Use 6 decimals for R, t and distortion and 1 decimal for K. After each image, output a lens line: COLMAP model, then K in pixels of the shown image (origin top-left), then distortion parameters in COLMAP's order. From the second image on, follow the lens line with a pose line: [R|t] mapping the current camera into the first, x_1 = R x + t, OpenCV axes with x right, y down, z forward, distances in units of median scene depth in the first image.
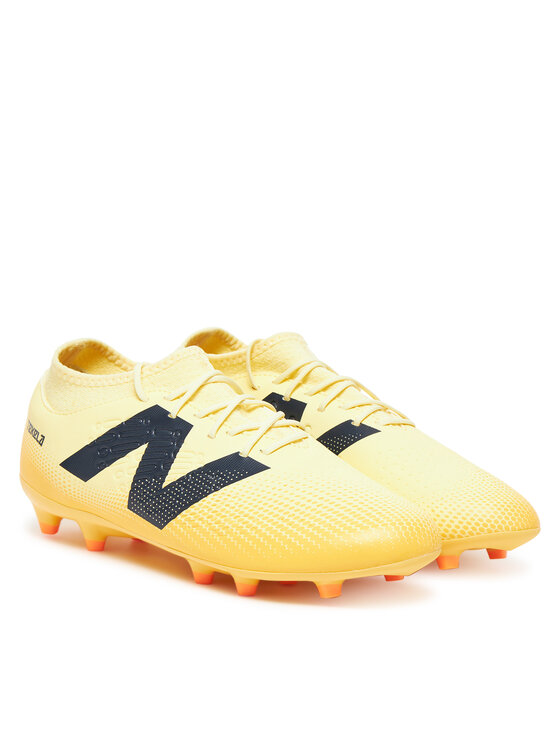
lens RADIAL K [[878.9, 0, 280.0], [0, 878.9, 373.0], [0, 0, 1]] dist [-0.000978, -0.001197]
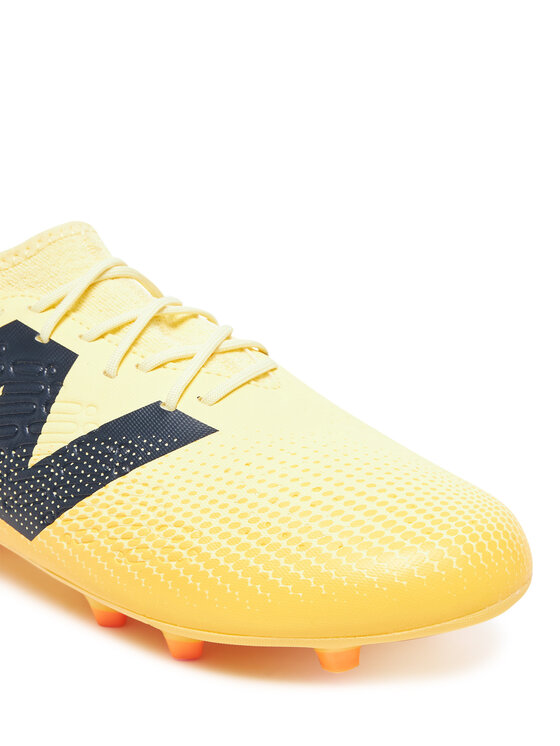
lens RADIAL K [[728.8, 0, 280.0], [0, 728.8, 373.0], [0, 0, 1]] dist [-0.135654, 0.004101]
pose [[0.993267, -0.035921, 0.110140, -0.021551], [0.020117, 0.989752, 0.141374, 0.007992], [-0.114090, -0.138207, 0.983810, 0.552515]]
